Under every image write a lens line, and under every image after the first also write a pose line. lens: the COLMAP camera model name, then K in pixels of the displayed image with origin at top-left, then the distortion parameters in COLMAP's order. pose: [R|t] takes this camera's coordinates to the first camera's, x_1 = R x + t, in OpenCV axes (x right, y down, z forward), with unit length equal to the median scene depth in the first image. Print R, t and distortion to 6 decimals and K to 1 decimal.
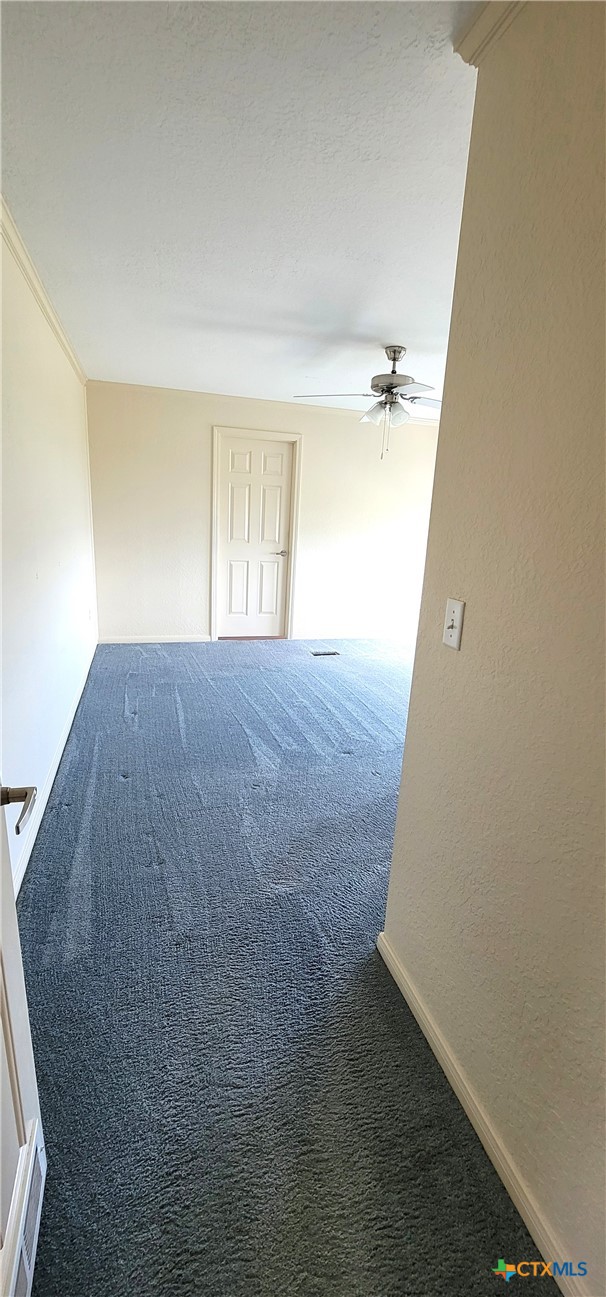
lens RADIAL K [[529.3, 0, 304.6], [0, 529.3, 651.8], [0, 0, 1]] dist [-0.002460, 0.000909]
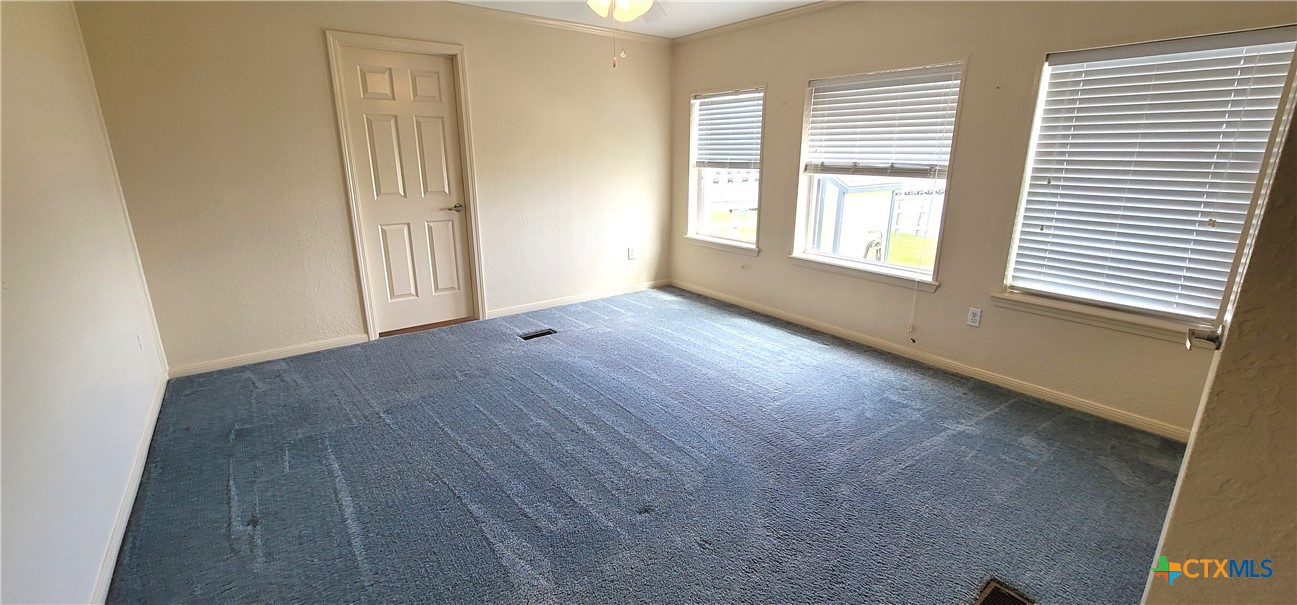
lens RADIAL K [[529.3, 0, 652.5], [0, 529.3, 297.1], [0, 0, 1]] dist [-0.002460, 0.000909]
pose [[0.932515, -0.141814, 0.332122, -0.061347], [0.136518, 0.989856, 0.039354, -0.065837], [-0.334334, 0.008642, 0.942415, 0.254484]]
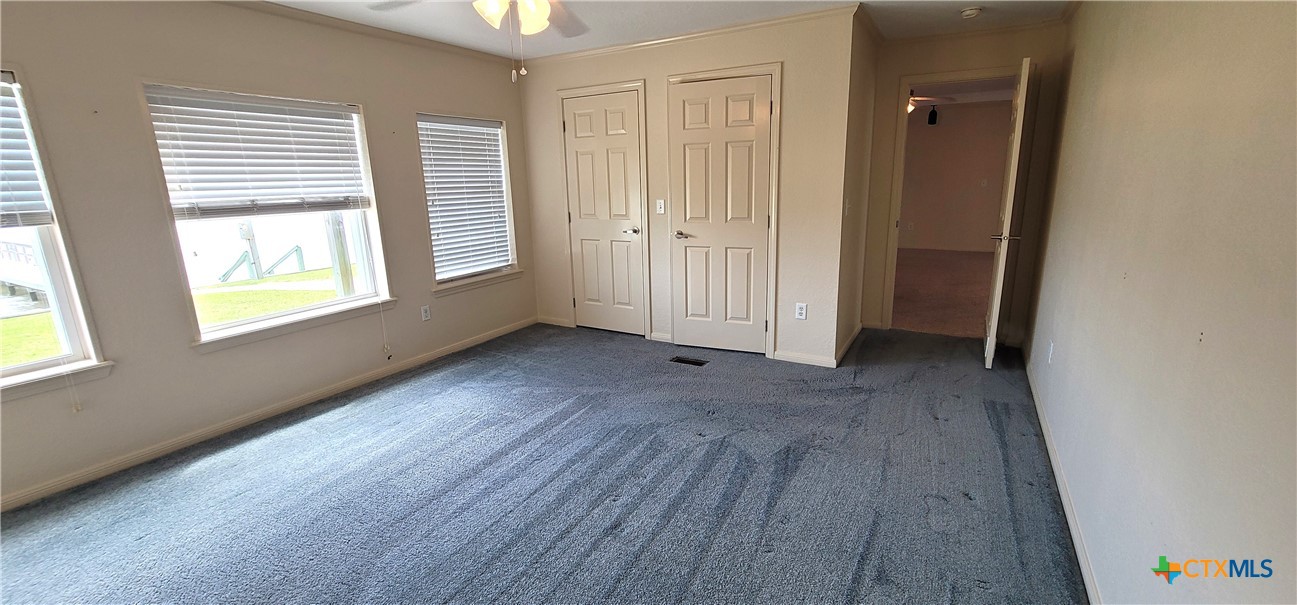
lens RADIAL K [[529.3, 0, 652.3], [0, 529.3, 303.9], [0, 0, 1]] dist [-0.002460, 0.000909]
pose [[-0.682116, -0.211023, 0.700133, -0.175700], [0.174500, 0.882820, 0.436095, -0.168594], [-0.710118, 0.419641, -0.565363, 0.601954]]
